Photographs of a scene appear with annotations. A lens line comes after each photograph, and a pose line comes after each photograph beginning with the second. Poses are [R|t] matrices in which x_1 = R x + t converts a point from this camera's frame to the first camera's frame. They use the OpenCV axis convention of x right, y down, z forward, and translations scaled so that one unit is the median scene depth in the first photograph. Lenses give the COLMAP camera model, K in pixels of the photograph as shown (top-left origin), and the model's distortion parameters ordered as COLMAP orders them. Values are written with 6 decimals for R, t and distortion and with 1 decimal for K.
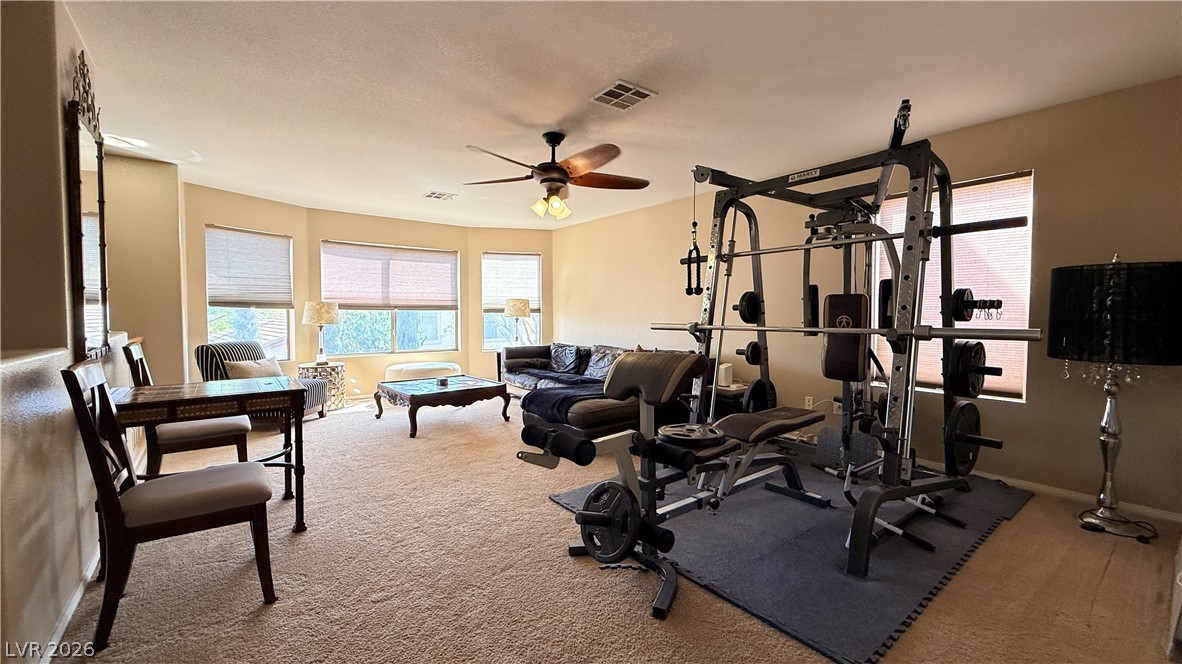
lens RADIAL K [[470.7, 0, 588.3], [0, 470.7, 332.1], [0, 0, 1]] dist [0.000707, -0.000174]
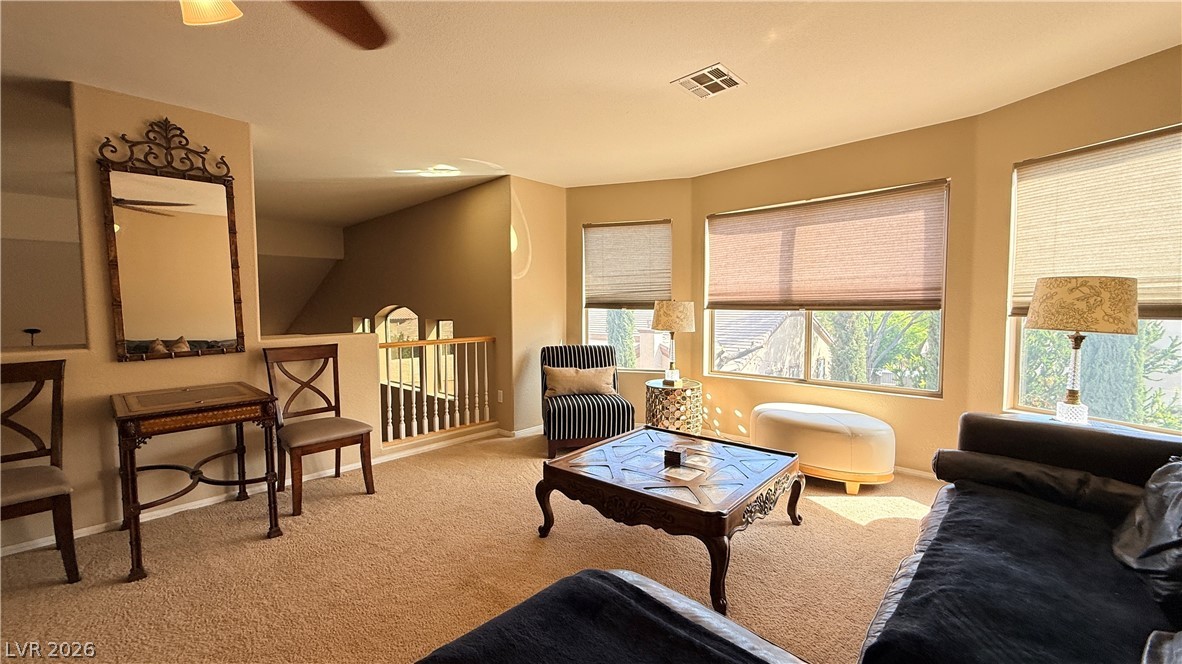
lens RADIAL K [[470.7, 0, 588.3], [0, 470.7, 332.1], [0, 0, 1]] dist [0.000707, -0.000174]
pose [[0.157350, 0.049578, -0.986298, 0.142880], [-0.034107, 0.998416, 0.044746, -0.039889], [0.986954, 0.026599, 0.158792, 0.696279]]
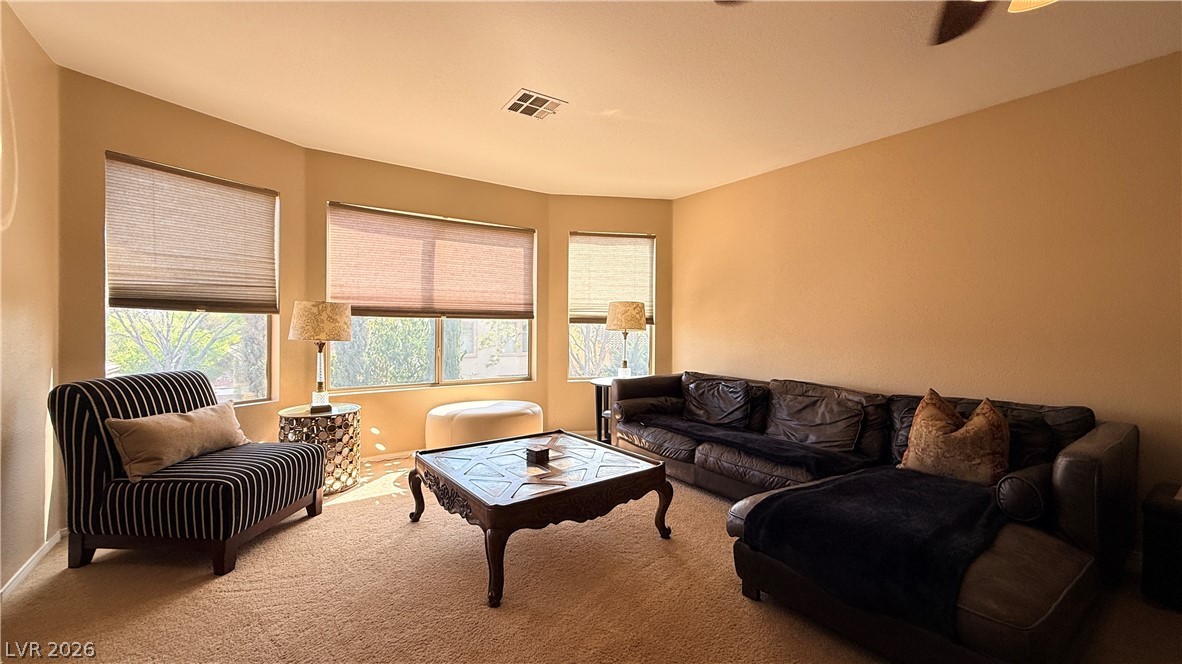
lens RADIAL K [[470.7, 0, 588.3], [0, 470.7, 332.1], [0, 0, 1]] dist [0.000707, -0.000174]
pose [[0.998426, 0.009102, -0.055349, -0.191971], [-0.010490, 0.999636, -0.024840, -0.014831], [0.055102, 0.025382, 0.998158, 0.407177]]
